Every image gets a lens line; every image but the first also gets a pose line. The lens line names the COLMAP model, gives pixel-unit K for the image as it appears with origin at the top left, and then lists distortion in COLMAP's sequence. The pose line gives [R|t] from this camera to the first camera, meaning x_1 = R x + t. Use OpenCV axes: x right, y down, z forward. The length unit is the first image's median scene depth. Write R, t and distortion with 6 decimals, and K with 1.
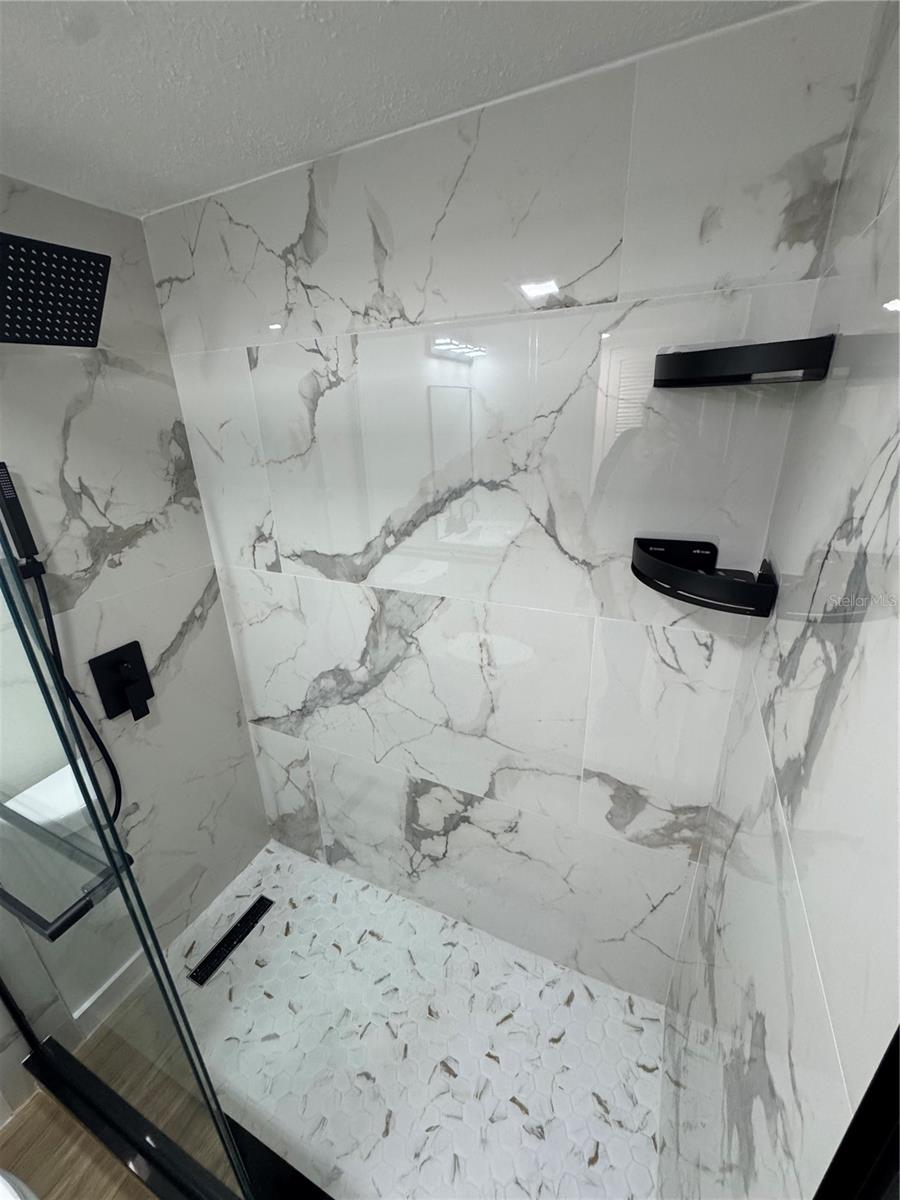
lens RADIAL K [[480.1, 0, 452.1], [0, 480.1, 601.3], [0, 0, 1]] dist [-0.003634, 0.000273]
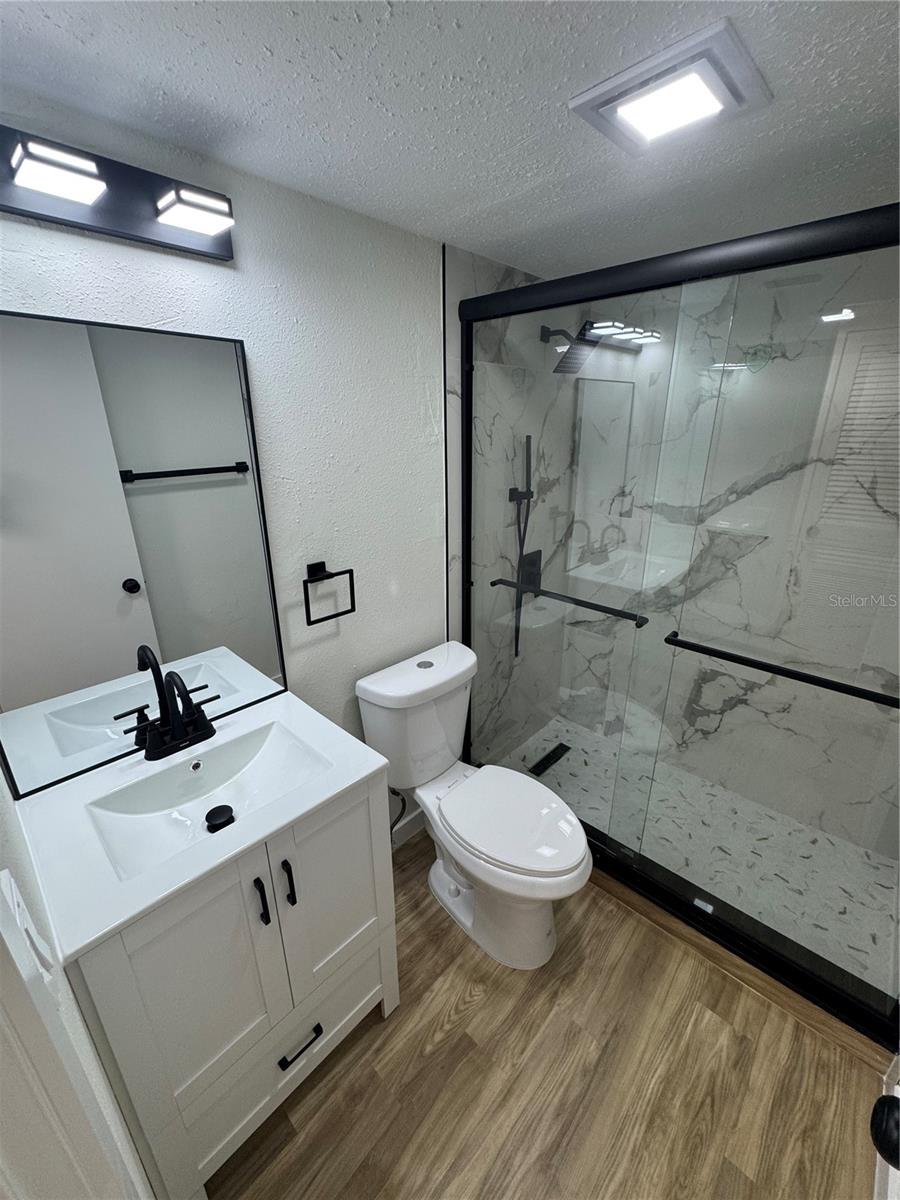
lens RADIAL K [[480.1, 0, 450.3], [0, 480.1, 602.6], [0, 0, 1]] dist [-0.003634, 0.000273]
pose [[0.951484, 0.130882, -0.278476, -0.457598], [-0.134275, 0.990920, 0.006940, 0.282269], [0.276855, 0.030789, 0.960418, -0.634483]]
